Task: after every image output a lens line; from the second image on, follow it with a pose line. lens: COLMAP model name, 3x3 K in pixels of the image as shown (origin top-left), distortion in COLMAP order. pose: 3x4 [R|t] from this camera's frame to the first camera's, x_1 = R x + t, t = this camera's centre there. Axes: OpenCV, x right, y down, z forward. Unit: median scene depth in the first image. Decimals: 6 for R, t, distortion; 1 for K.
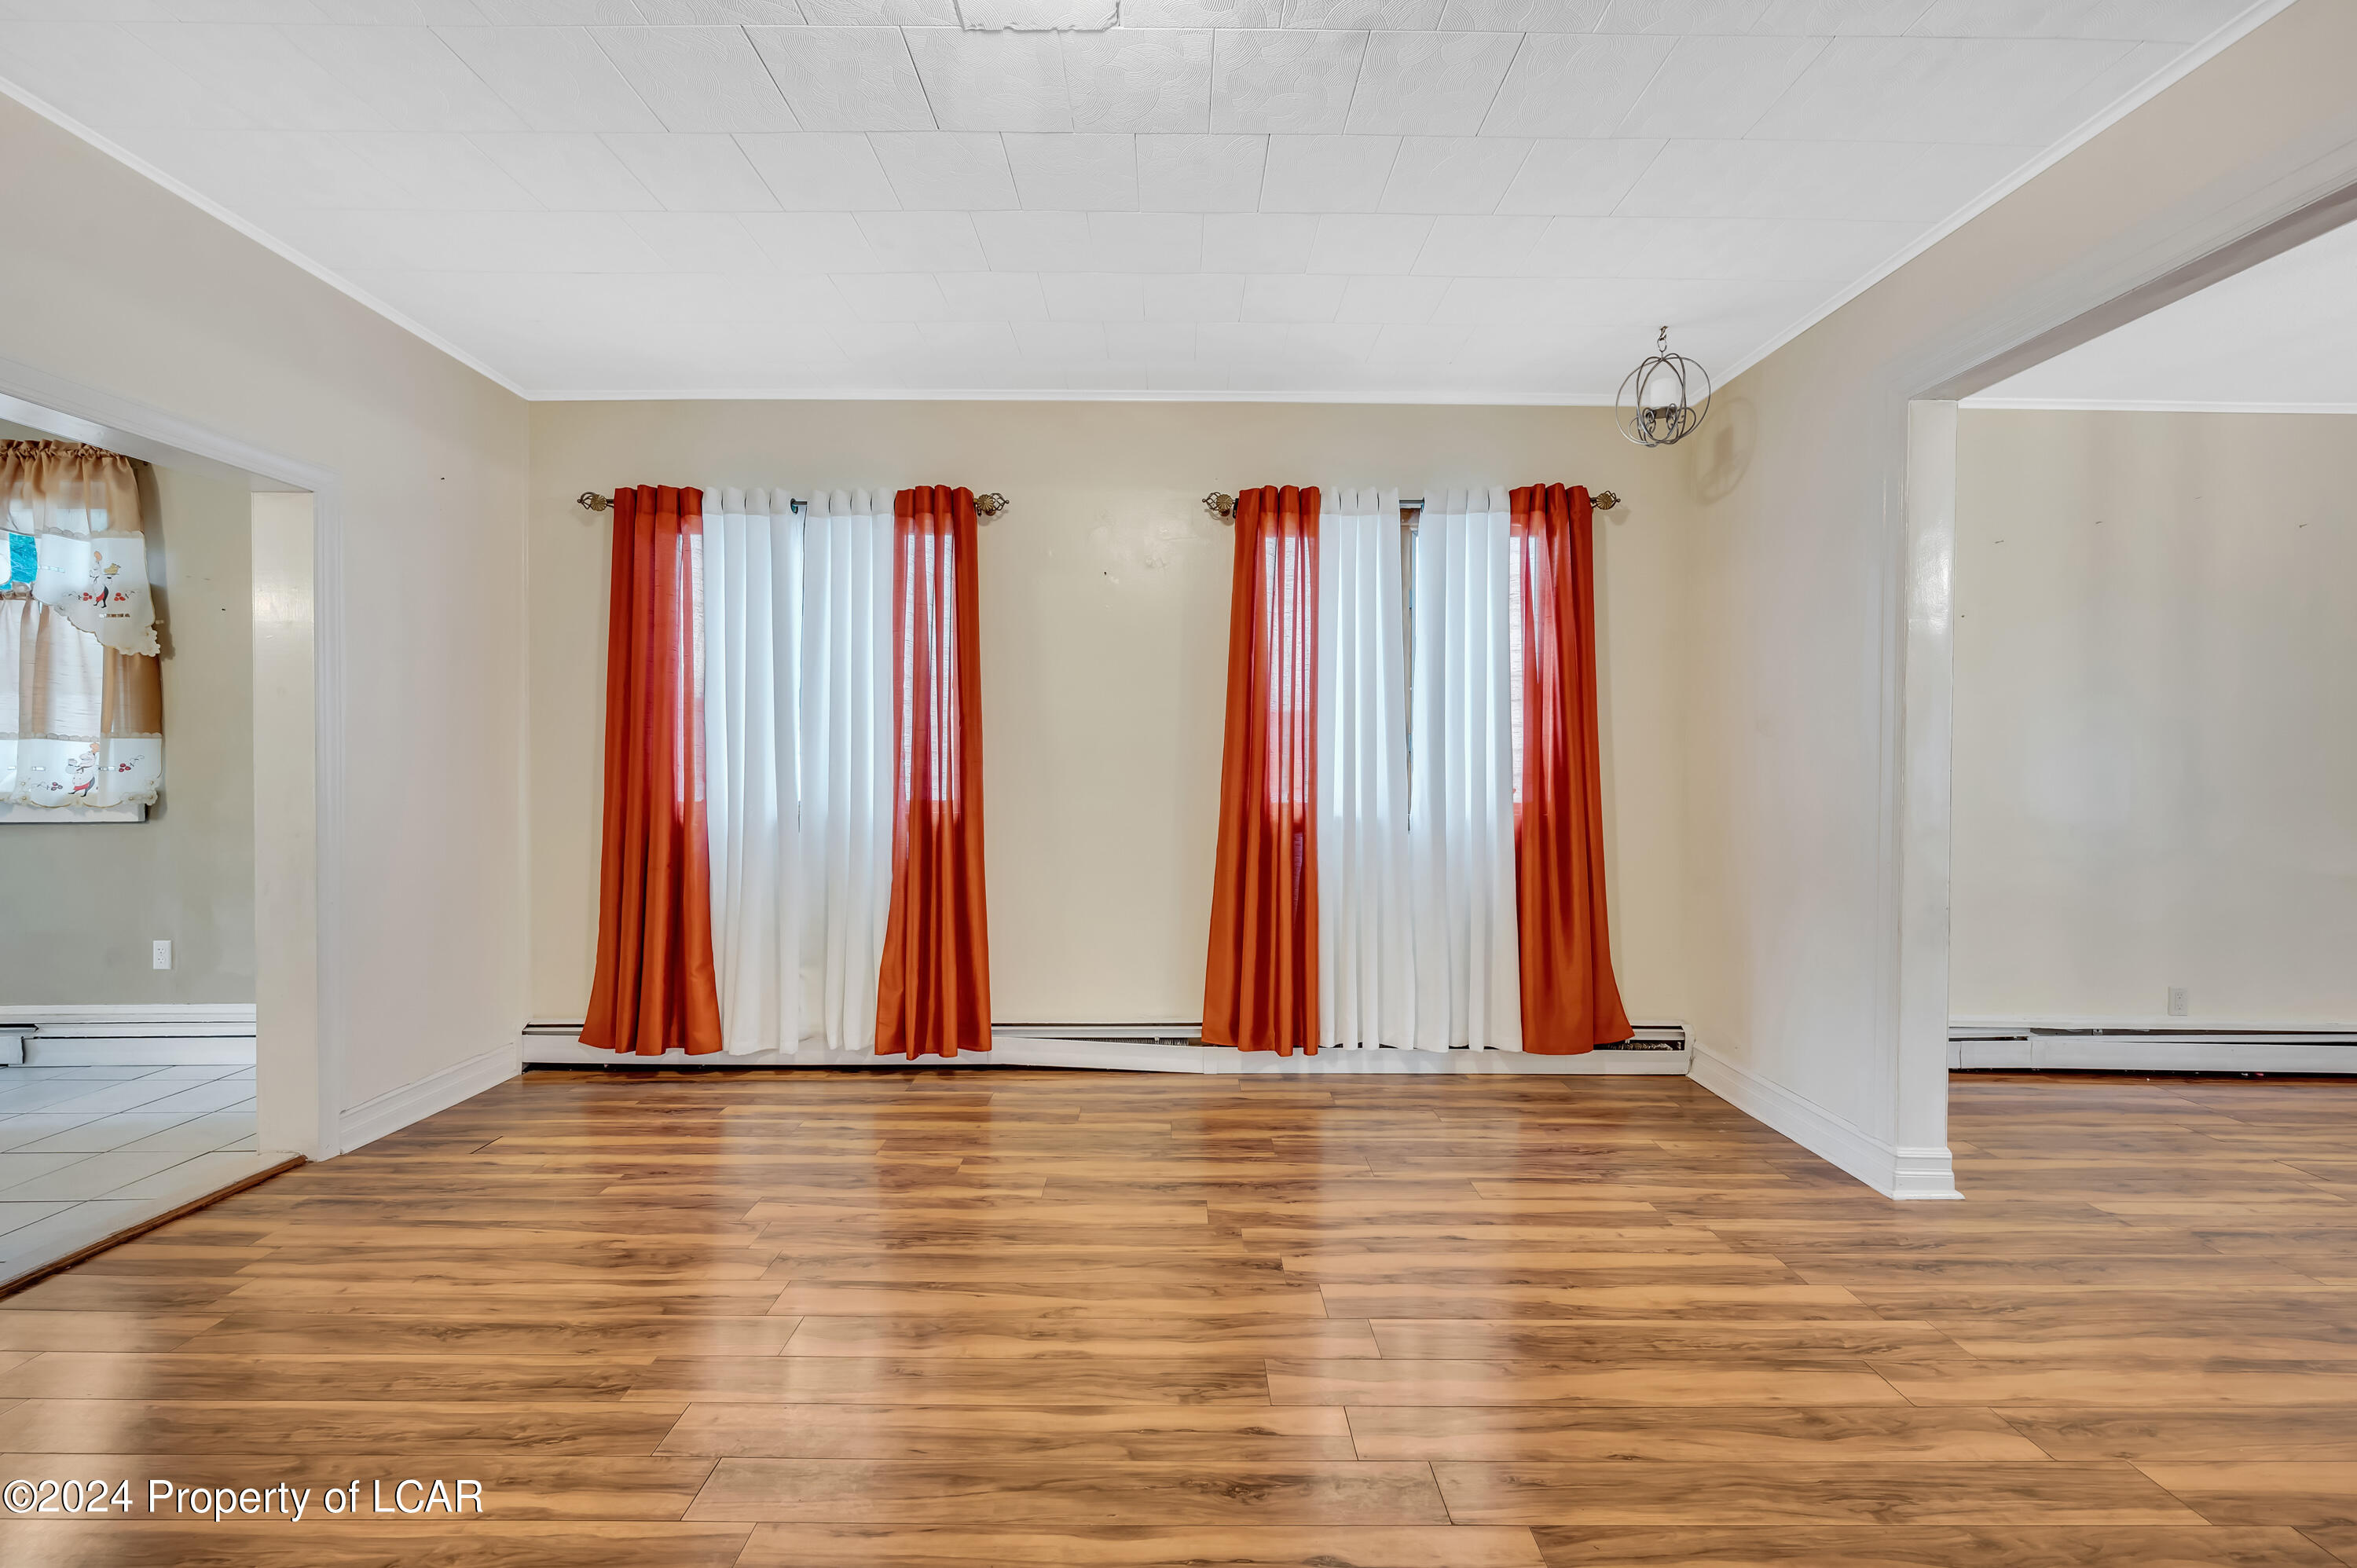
lens RADIAL K [[953.0, 0, 1181.4], [0, 953.0, 778.7], [0, 0, 1]] dist [0.002261, 0.000305]
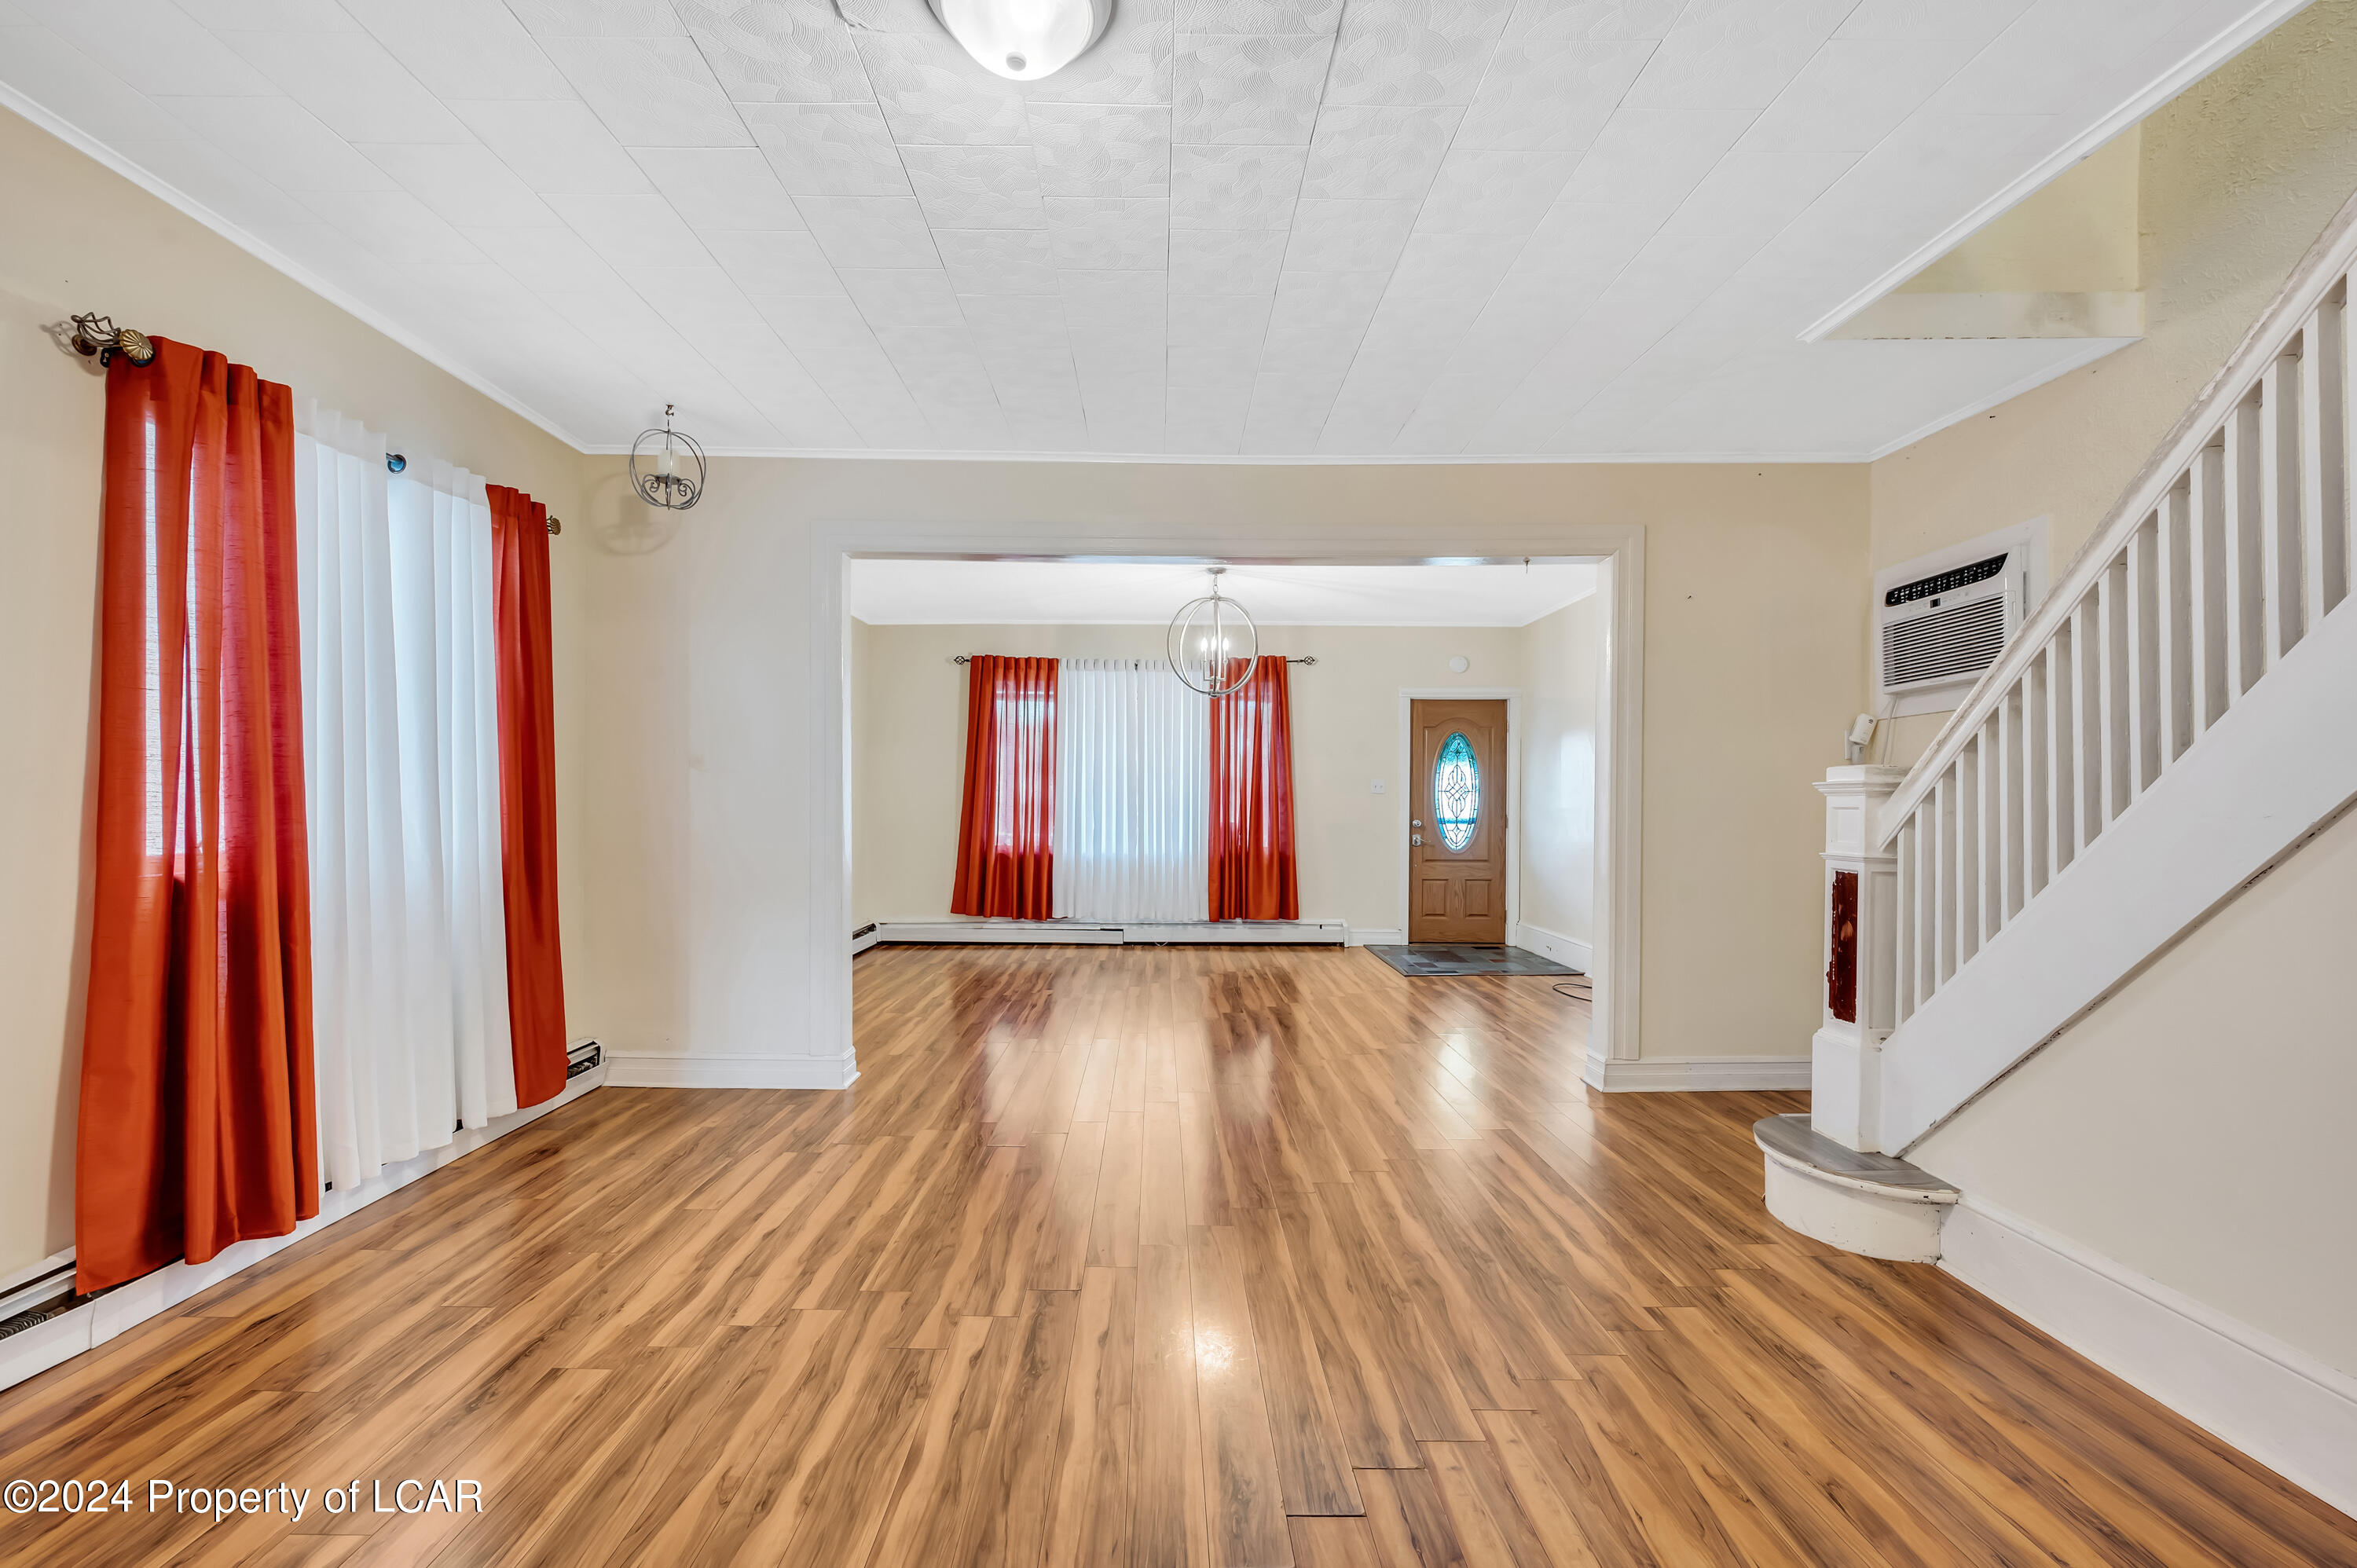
lens RADIAL K [[1007.3, 0, 1155.9], [0, 1007.3, 784.4], [0, 0, 1]] dist [-0.000851, -0.000324]
pose [[-0.030202, 0.006271, 0.999524, -0.793810], [0.000383, 0.999980, -0.006262, -0.022567], [-0.999544, 0.000193, -0.030204, 0.533430]]
